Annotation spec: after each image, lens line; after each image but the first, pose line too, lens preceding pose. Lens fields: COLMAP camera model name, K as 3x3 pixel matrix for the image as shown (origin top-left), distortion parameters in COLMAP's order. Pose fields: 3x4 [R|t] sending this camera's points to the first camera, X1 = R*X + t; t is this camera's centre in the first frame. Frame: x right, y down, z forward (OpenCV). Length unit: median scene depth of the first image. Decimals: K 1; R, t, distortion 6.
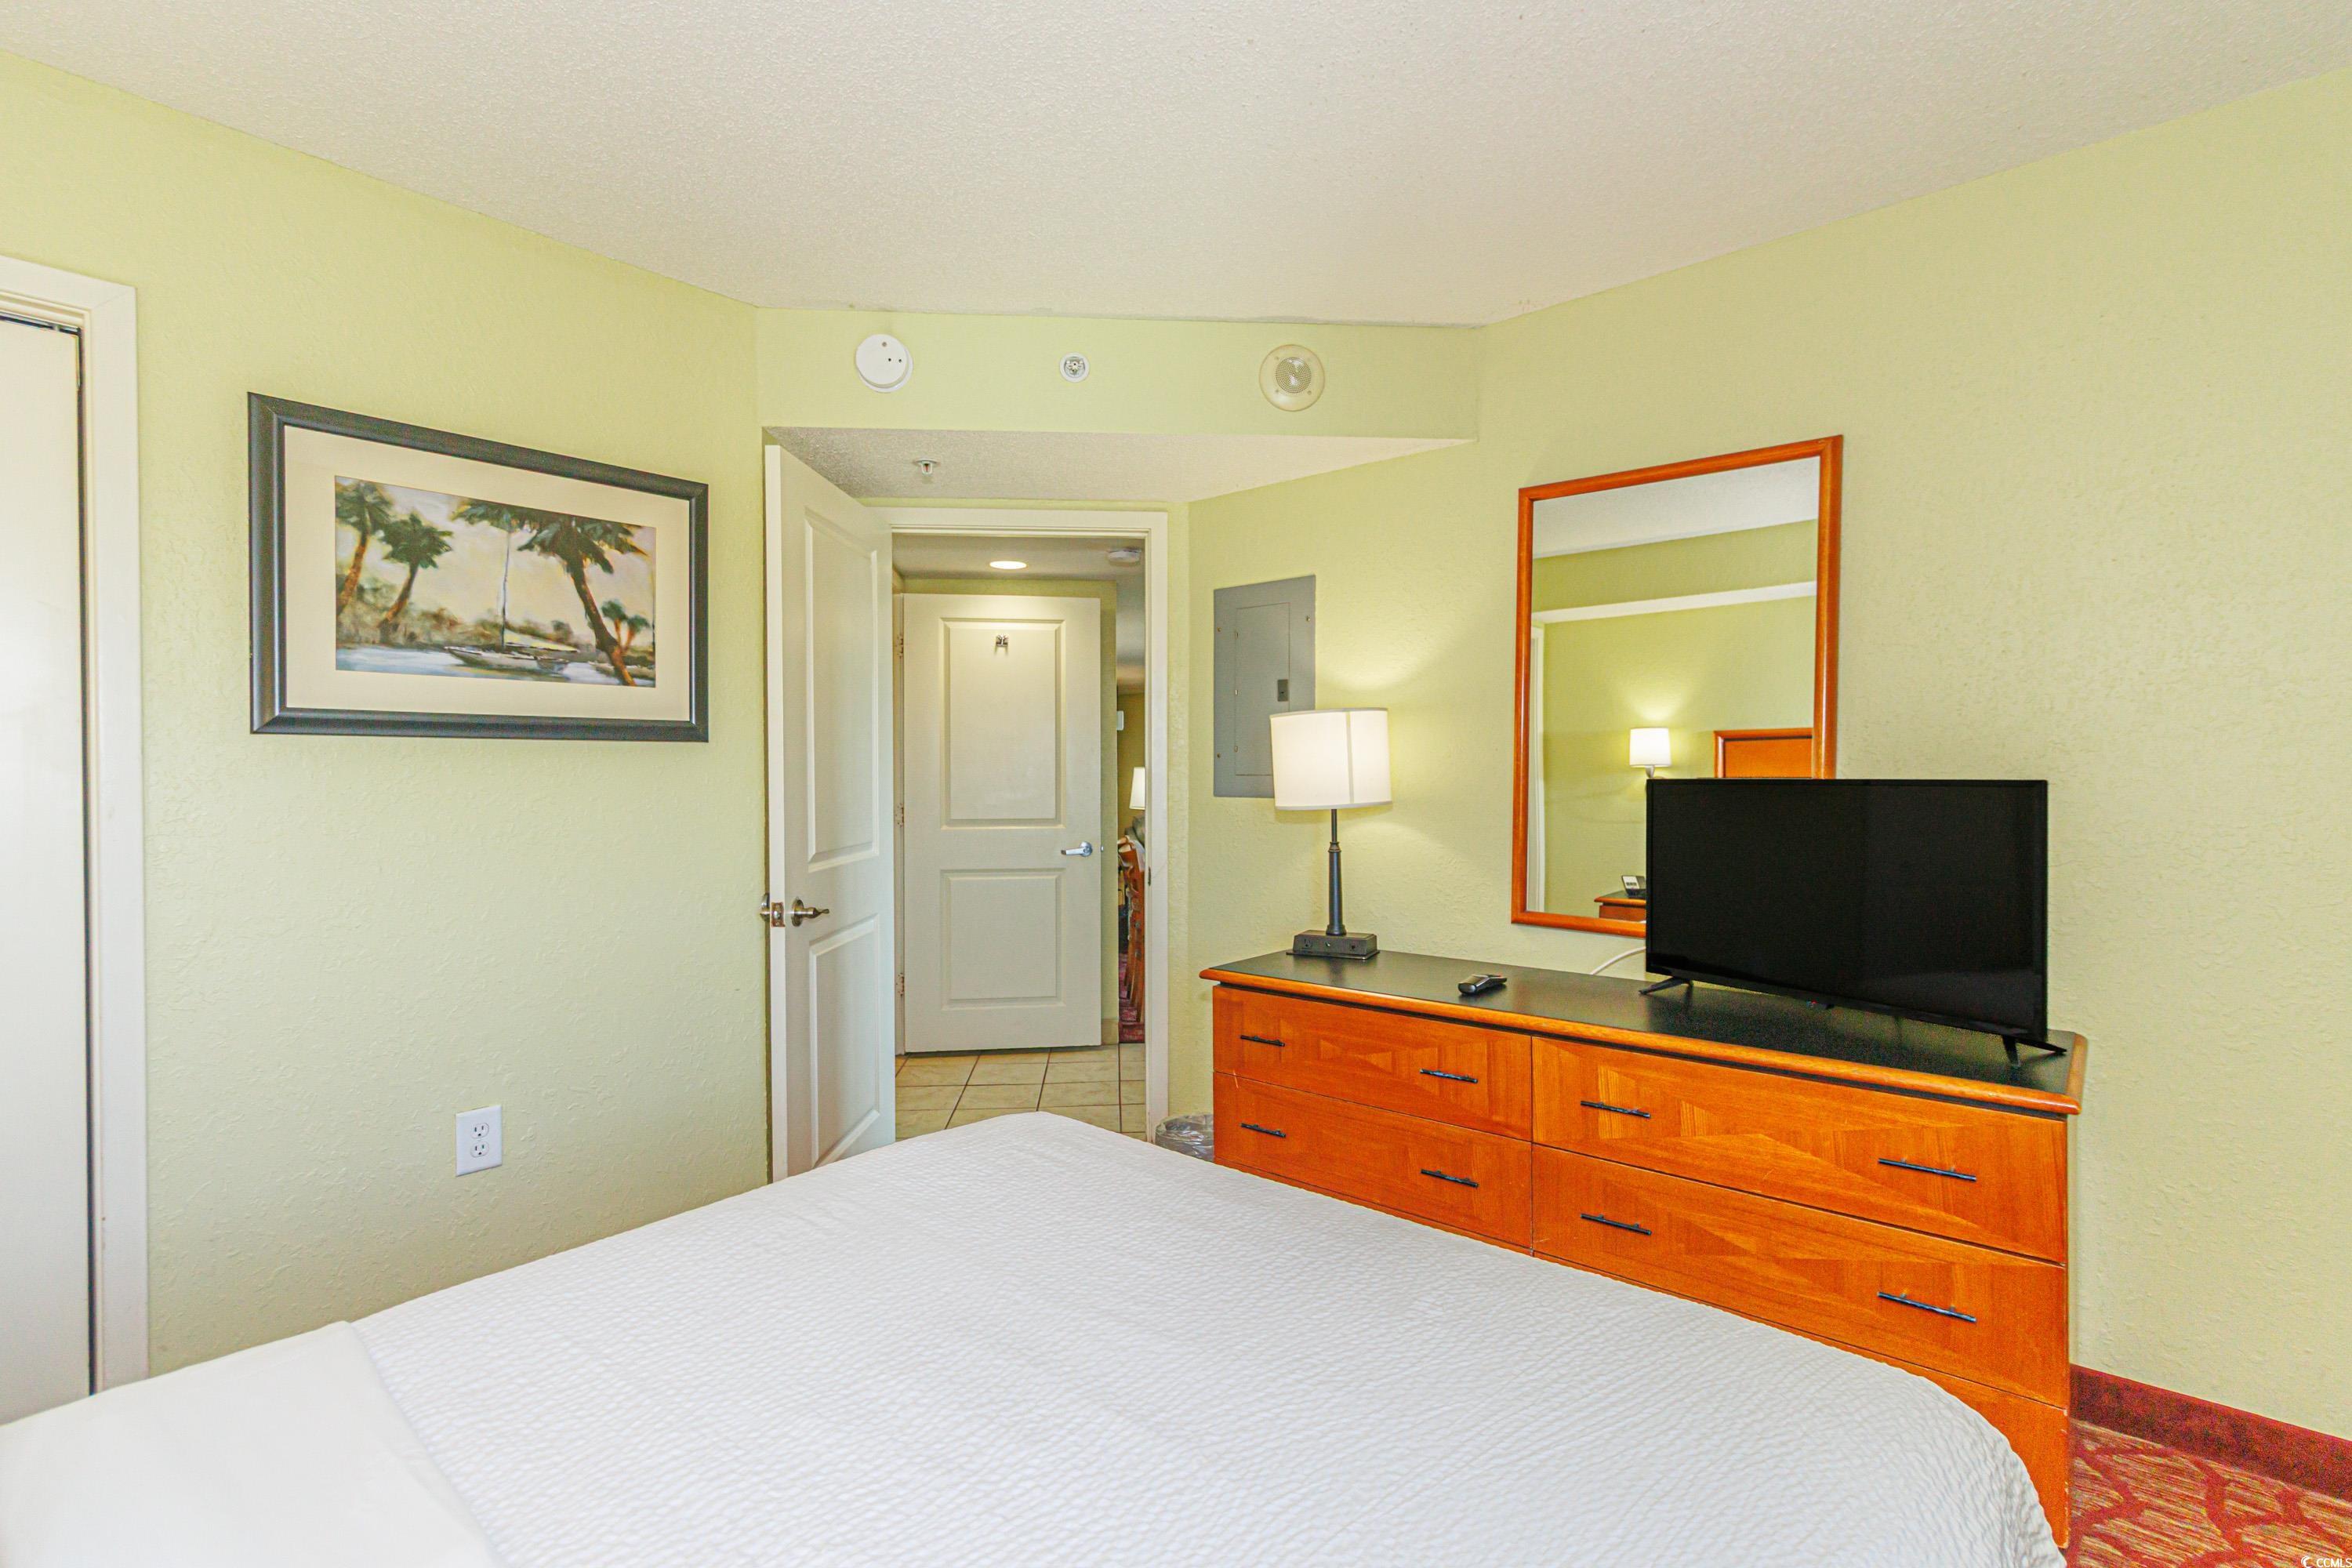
lens RADIAL K [[1080.1, 0, 1176.1], [0, 1080.1, 785.8], [0, 0, 1]] dist [0.000786, 0.001087]
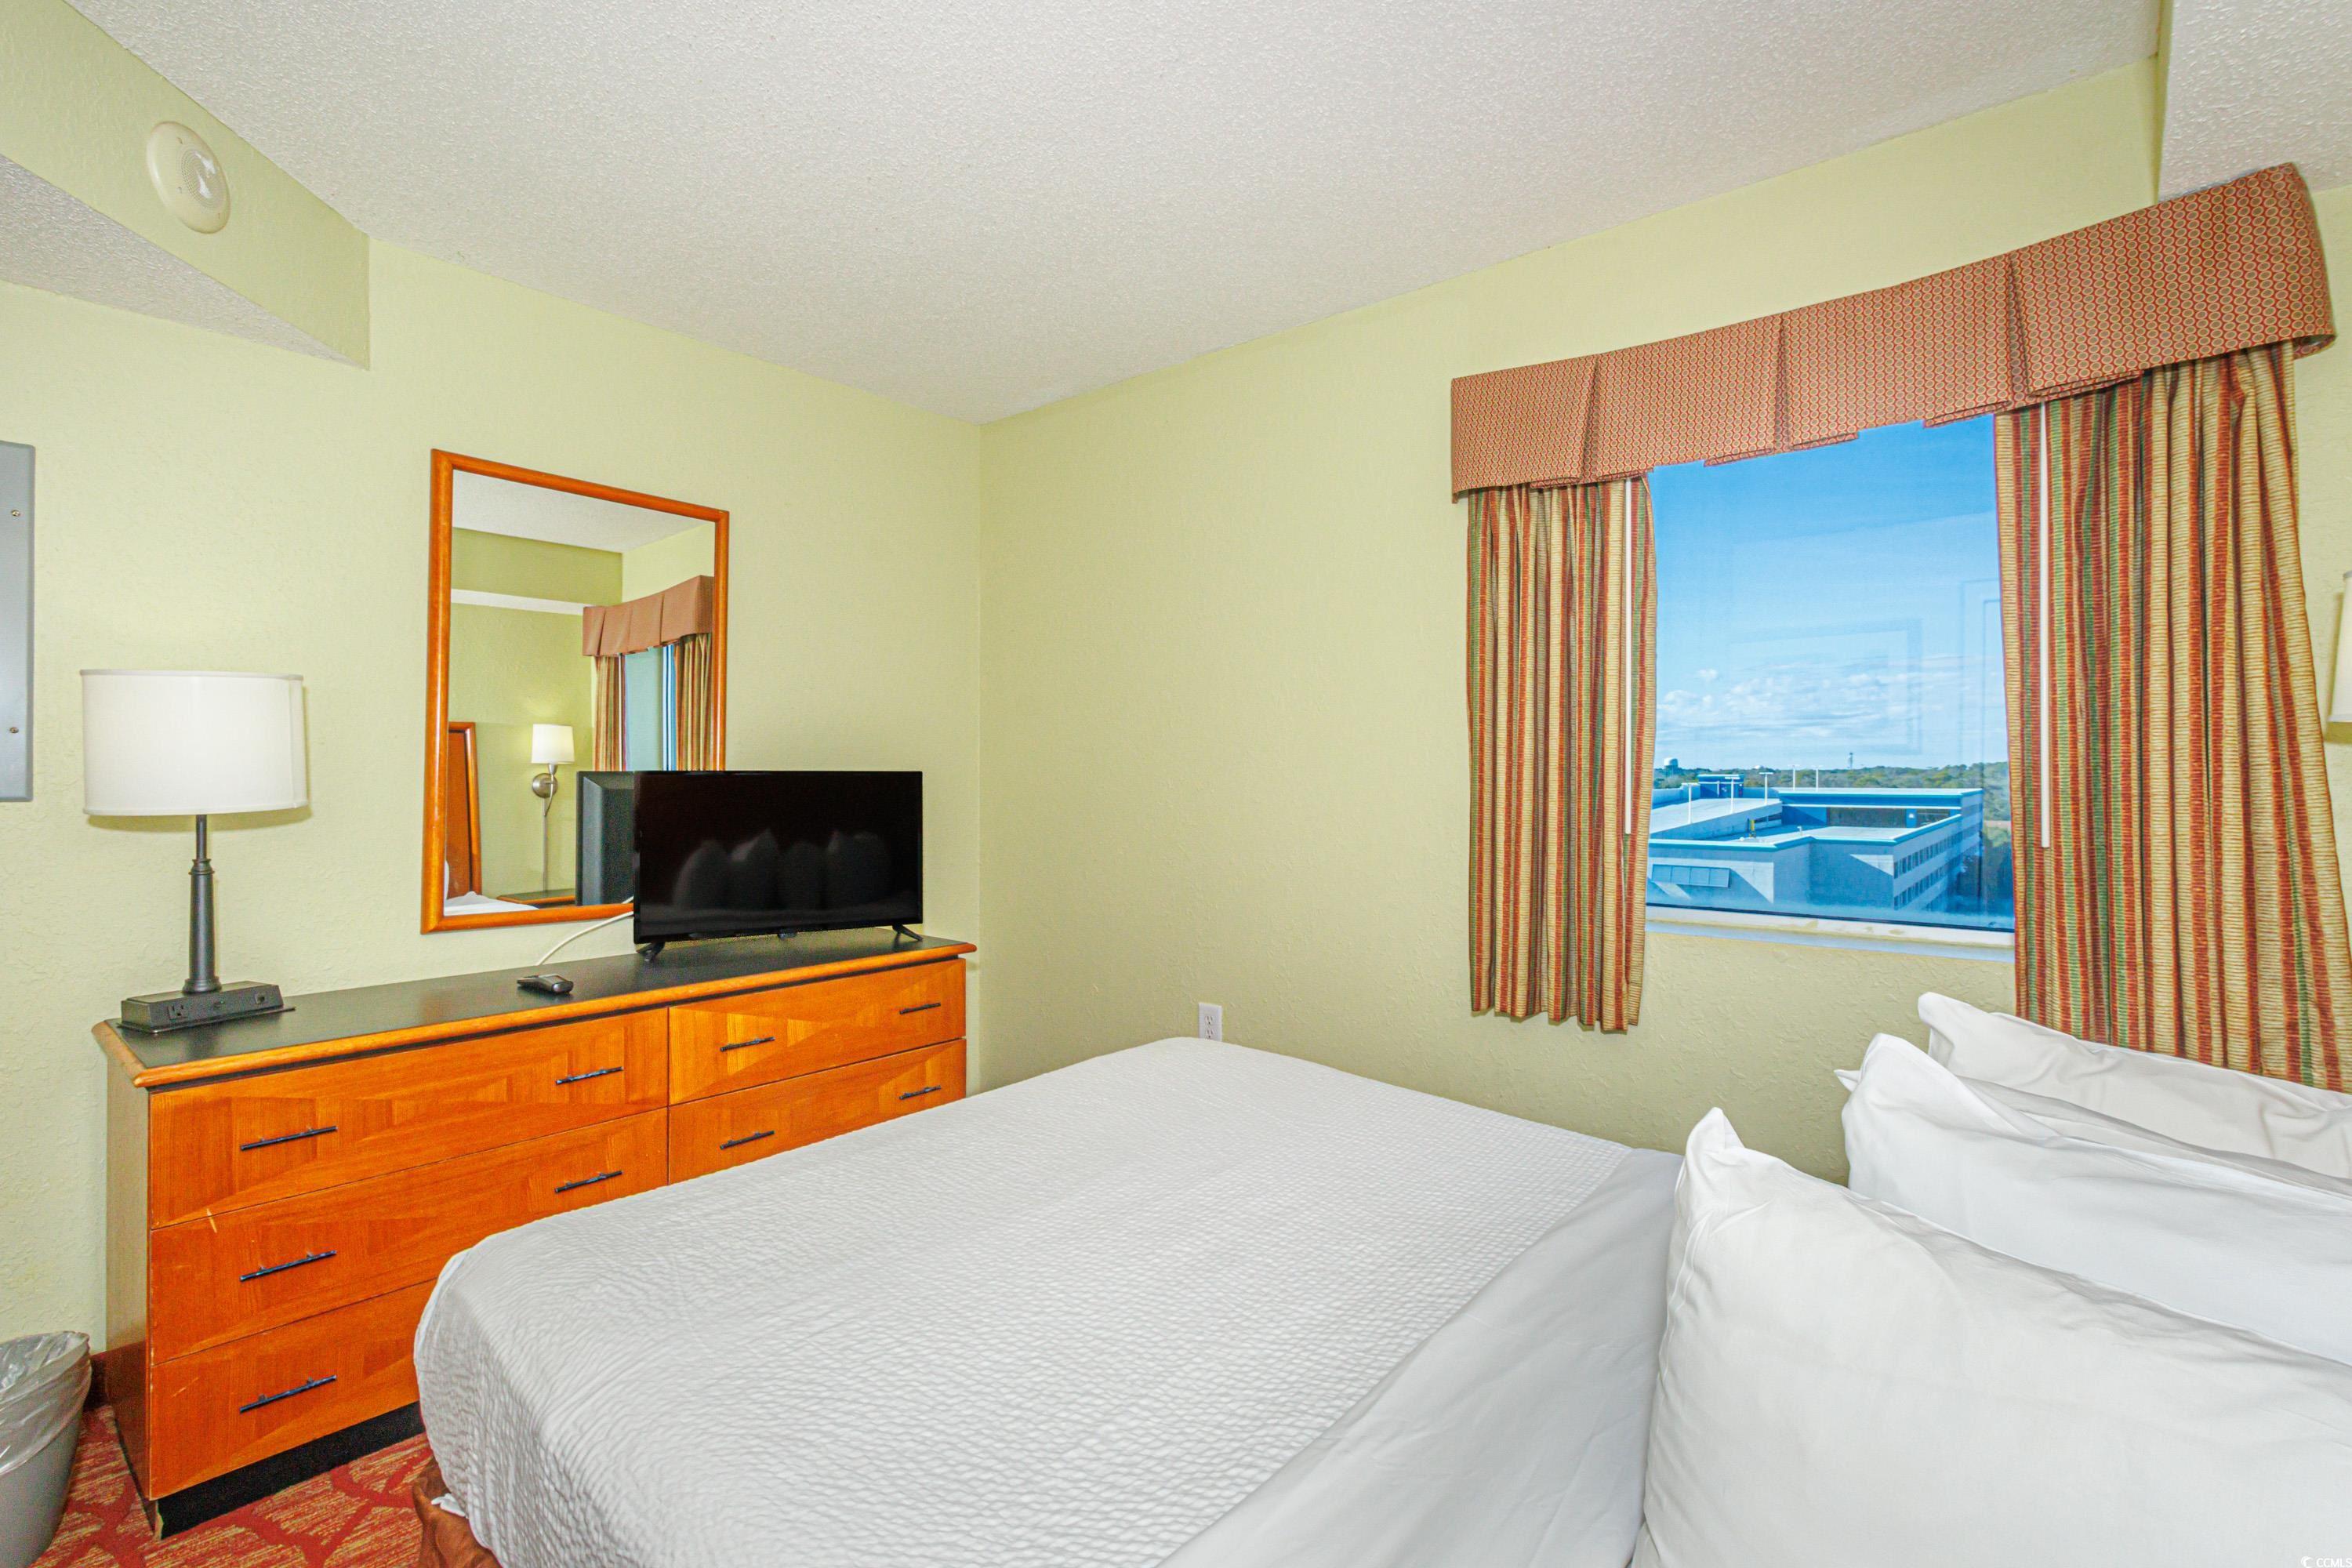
lens RADIAL K [[1080.1, 0, 1181.1], [0, 1080.1, 760.6], [0, 0, 1]] dist [0.000786, 0.001087]
pose [[-0.040889, 0.017612, 0.999008, -0.626675], [0.010142, 0.999800, -0.017211, 0.007460], [-0.999112, 0.009428, -0.041059, 0.431006]]
